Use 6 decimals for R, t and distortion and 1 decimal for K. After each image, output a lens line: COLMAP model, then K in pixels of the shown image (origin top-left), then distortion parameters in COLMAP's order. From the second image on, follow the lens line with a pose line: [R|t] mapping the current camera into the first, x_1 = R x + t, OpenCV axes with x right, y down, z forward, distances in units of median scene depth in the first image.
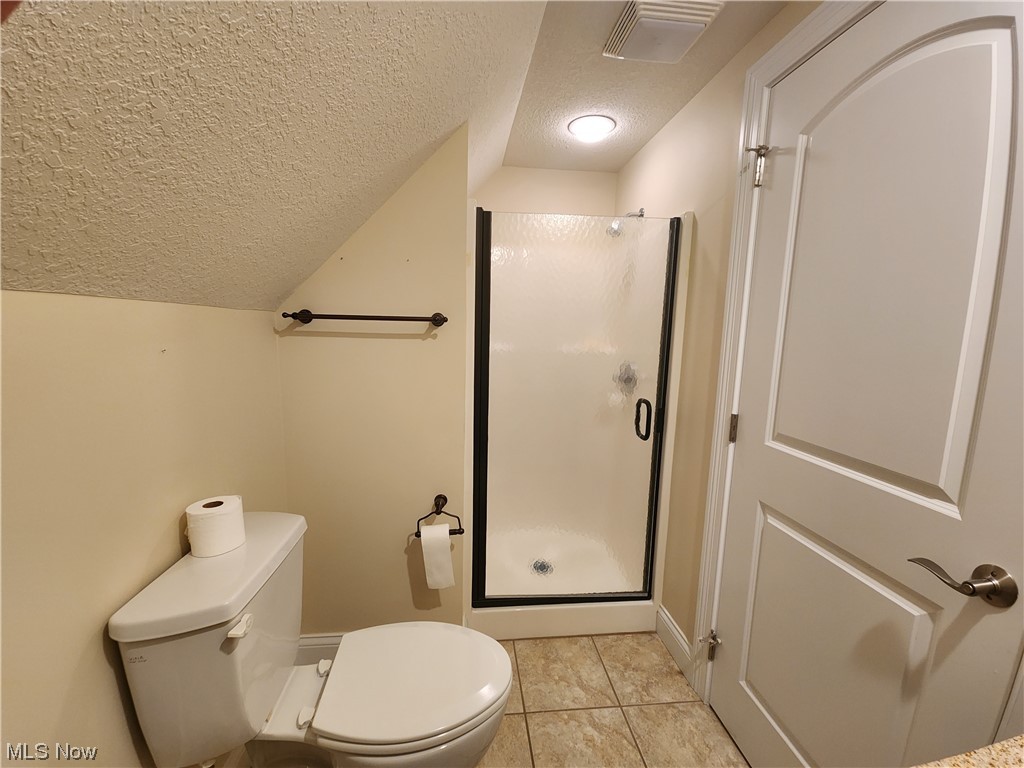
lens RADIAL K [[453.1, 0, 512.0], [0, 453.1, 384.0], [0, 0, 1]] dist [-0.000402, -0.000244]
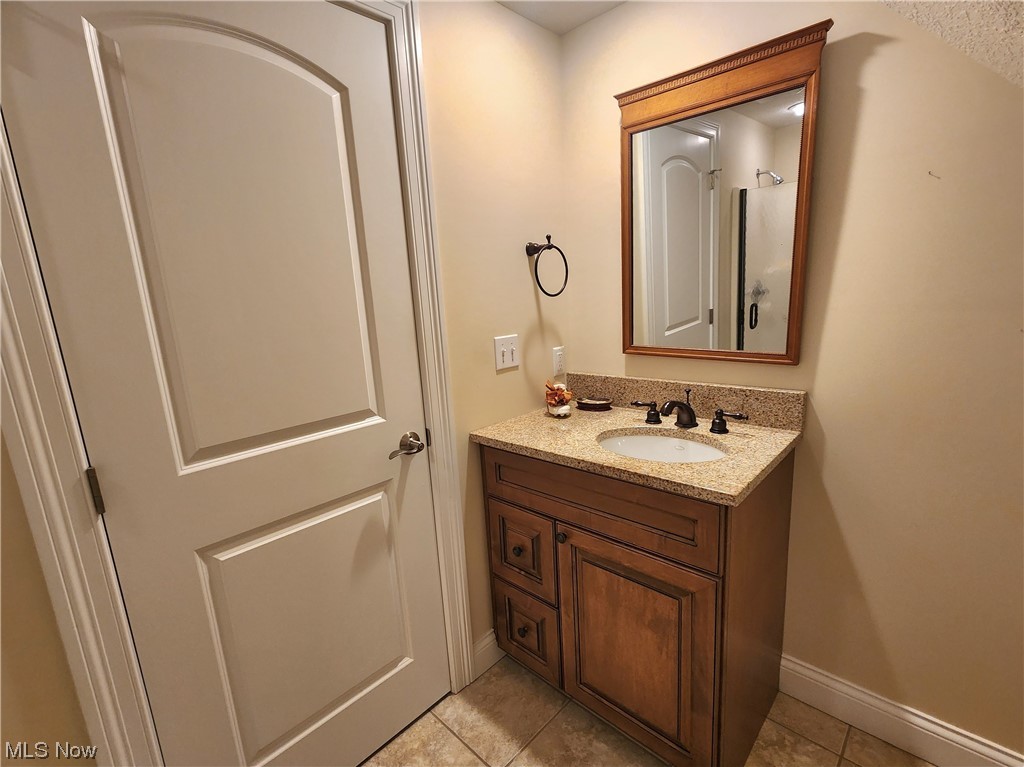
lens RADIAL K [[453.1, 0, 512.0], [0, 453.1, 383.5], [0, 0, 1]] dist [-0.000402, -0.000244]
pose [[-0.628013, -0.143853, 0.764791, -0.439089], [0.138405, 0.946451, 0.291675, -0.207759], [-0.765796, 0.289027, -0.574474, 1.403096]]
